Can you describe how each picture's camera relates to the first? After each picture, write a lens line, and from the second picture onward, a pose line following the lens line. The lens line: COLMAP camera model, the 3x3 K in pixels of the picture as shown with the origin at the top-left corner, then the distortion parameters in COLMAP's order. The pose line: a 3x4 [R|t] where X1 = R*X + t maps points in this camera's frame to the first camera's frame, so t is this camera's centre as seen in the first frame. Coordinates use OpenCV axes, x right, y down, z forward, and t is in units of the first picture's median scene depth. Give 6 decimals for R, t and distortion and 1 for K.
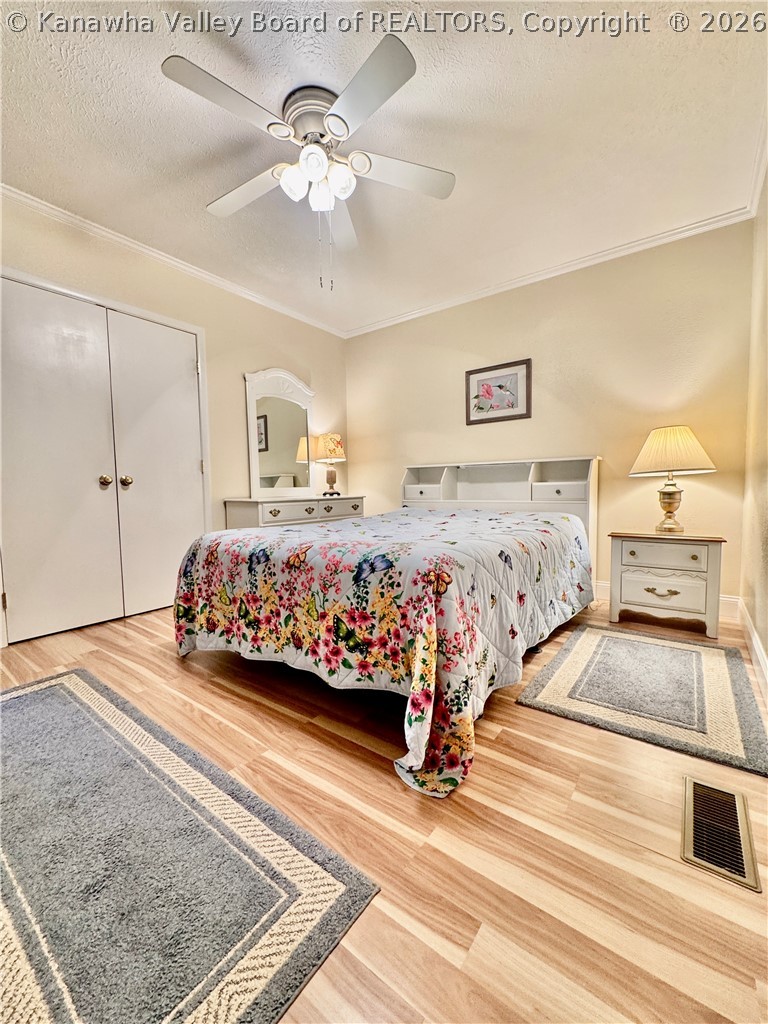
lens RADIAL K [[409.4, 0, 386.2], [0, 409.4, 513.6], [0, 0, 1]] dist [-0.004141, 0.000439]
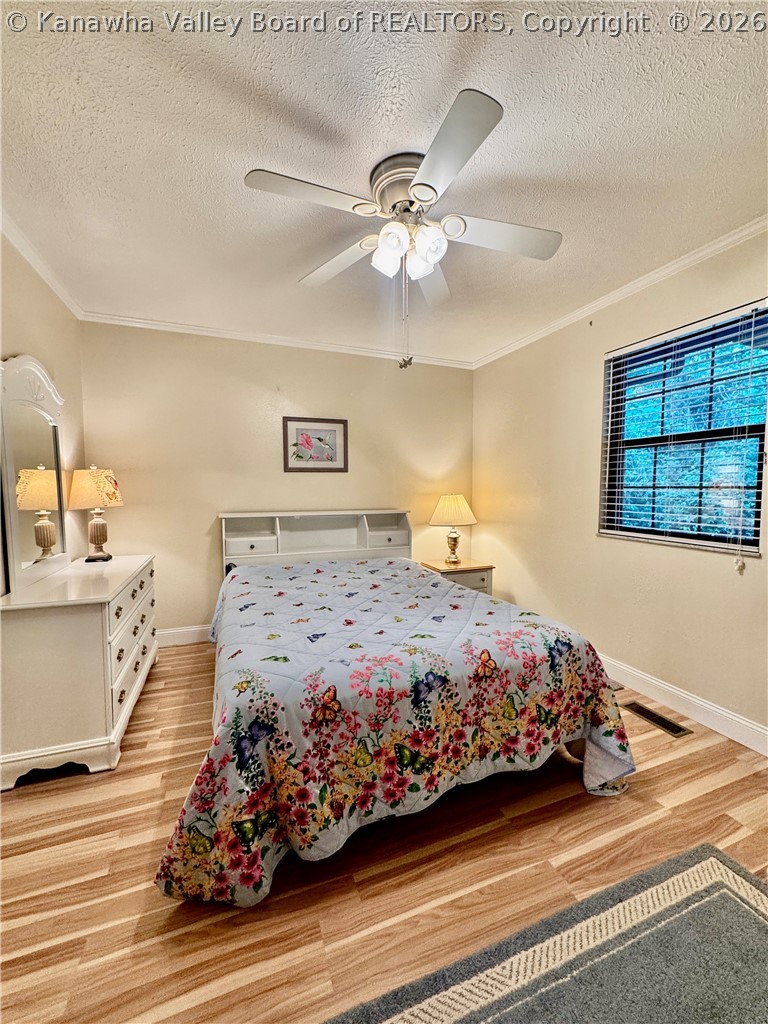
lens RADIAL K [[409.4, 0, 386.2], [0, 409.4, 513.6], [0, 0, 1]] dist [-0.004141, 0.000439]
pose [[0.528224, -0.040373, 0.848145, -1.046329], [0.045832, 0.998768, 0.018999, -0.261447], [-0.847868, 0.028837, 0.529423, 0.603948]]
